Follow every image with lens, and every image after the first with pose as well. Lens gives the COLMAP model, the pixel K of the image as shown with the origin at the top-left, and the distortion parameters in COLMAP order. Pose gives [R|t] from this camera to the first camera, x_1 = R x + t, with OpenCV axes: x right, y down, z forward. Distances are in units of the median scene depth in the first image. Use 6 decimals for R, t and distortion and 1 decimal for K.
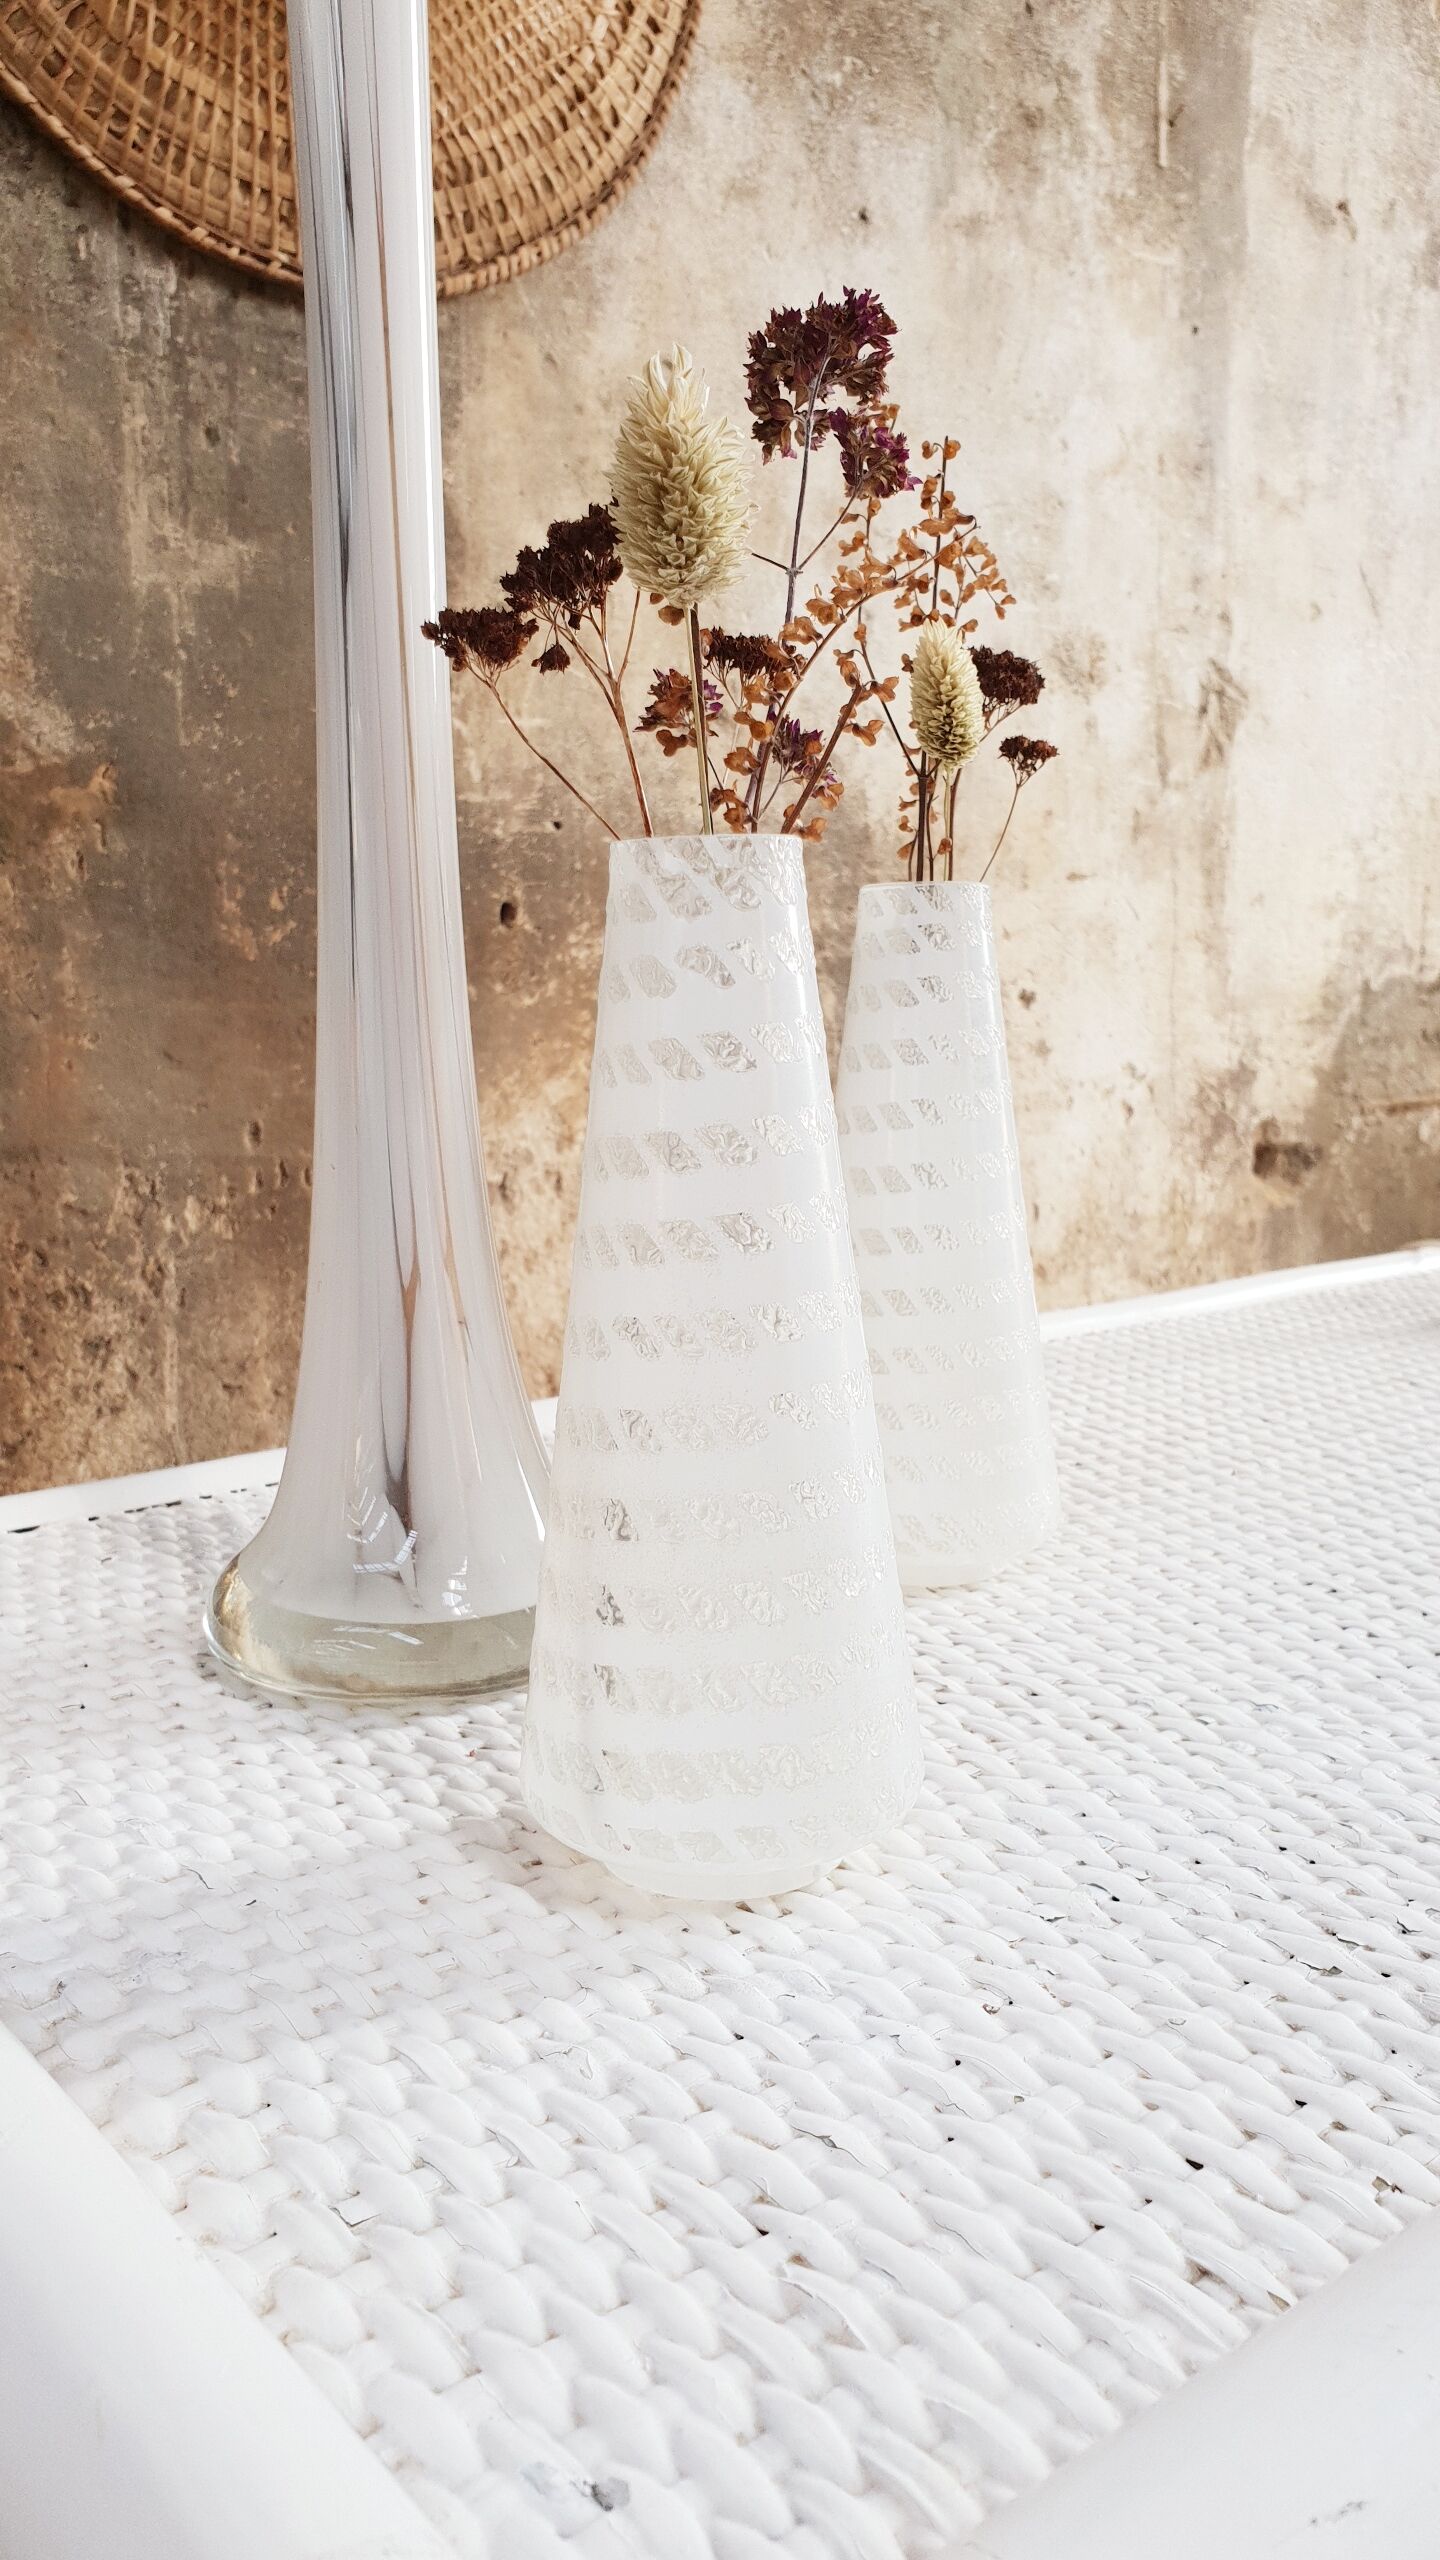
lens RADIAL K [[2024.5, 0, 745.1], [0, 2024.5, 1242.5], [0, 0, 1]] dist [-0.009953, 0.023005]
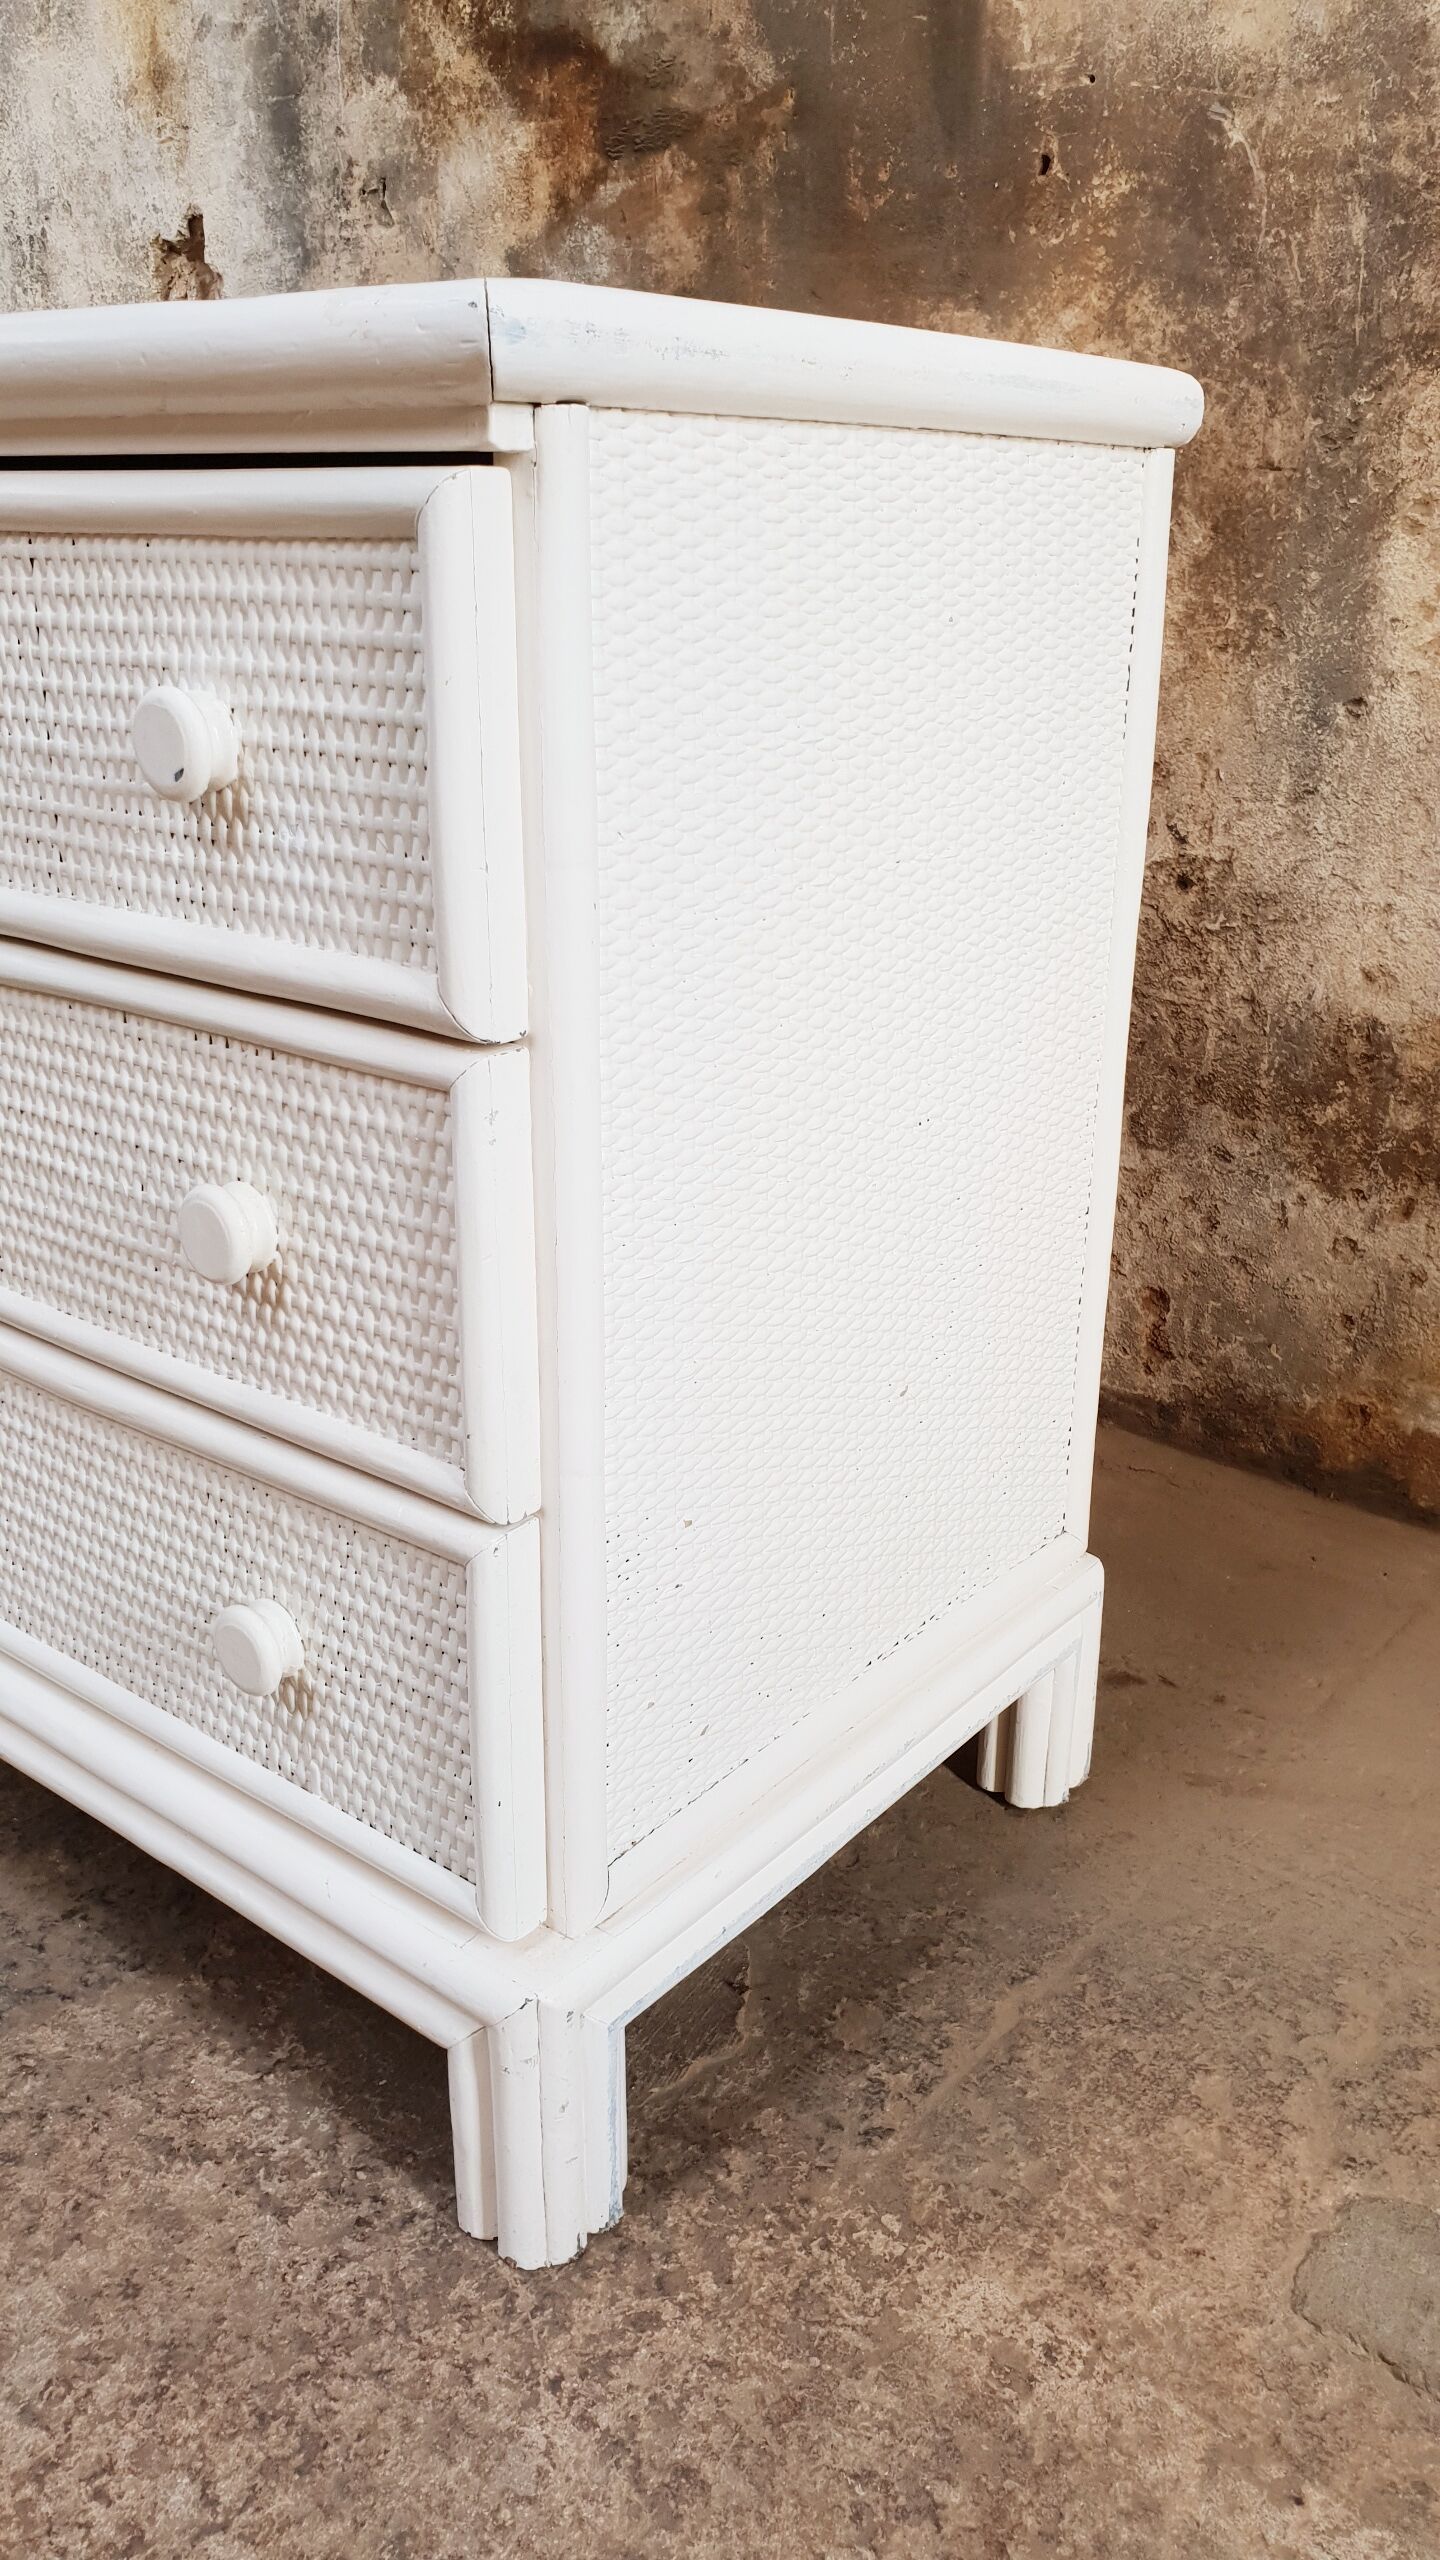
lens RADIAL K [[2024.5, 0, 757.8], [0, 2024.5, 1254.1], [0, 0, 1]] dist [-0.009953, 0.023005]
pose [[0.233473, 0.354932, -0.905270, 1.217525], [-0.138705, 0.933636, 0.330281, 0.078401], [0.962419, 0.048454, 0.267210, 0.526355]]
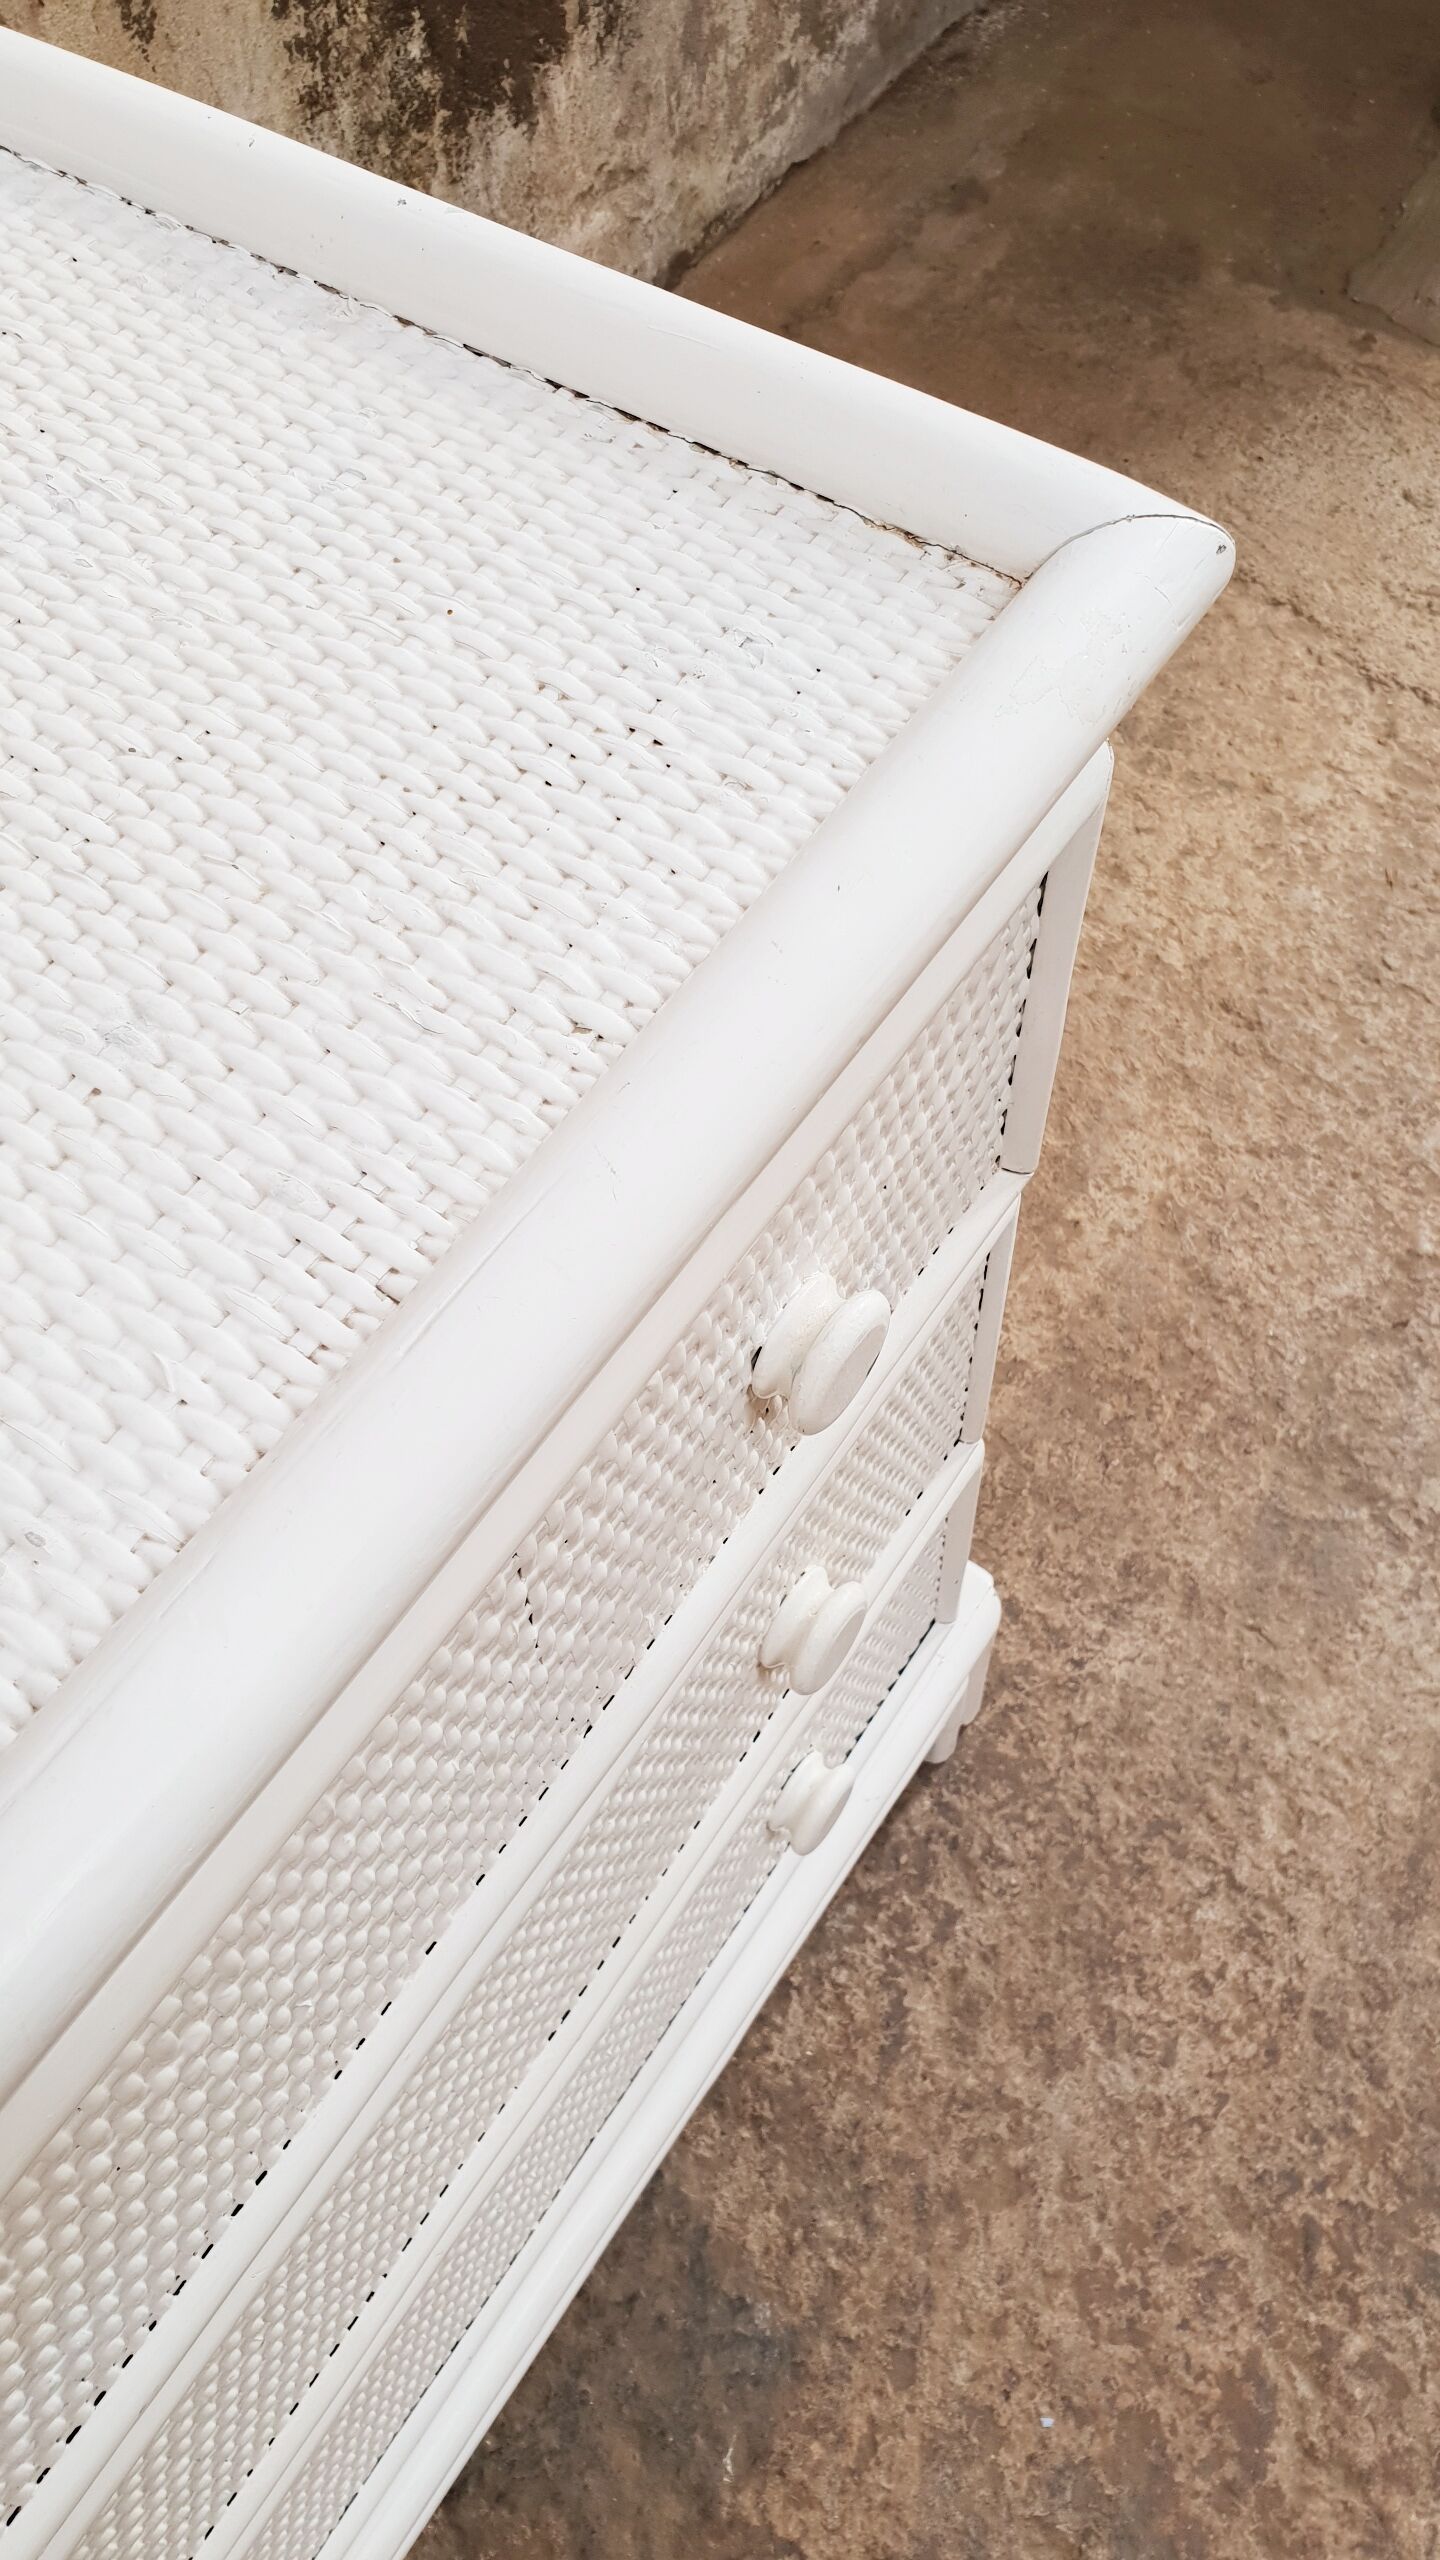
lens RADIAL K [[2024.5, 0, 774.8], [0, 2024.5, 1269.7], [0, 0, 1]] dist [-0.009953, 0.023005]
pose [[0.949692, -0.261665, 0.172094, 0.413492], [0.032899, 0.629807, 0.776055, -0.196166], [-0.311452, -0.731351, 0.606731, 0.250808]]
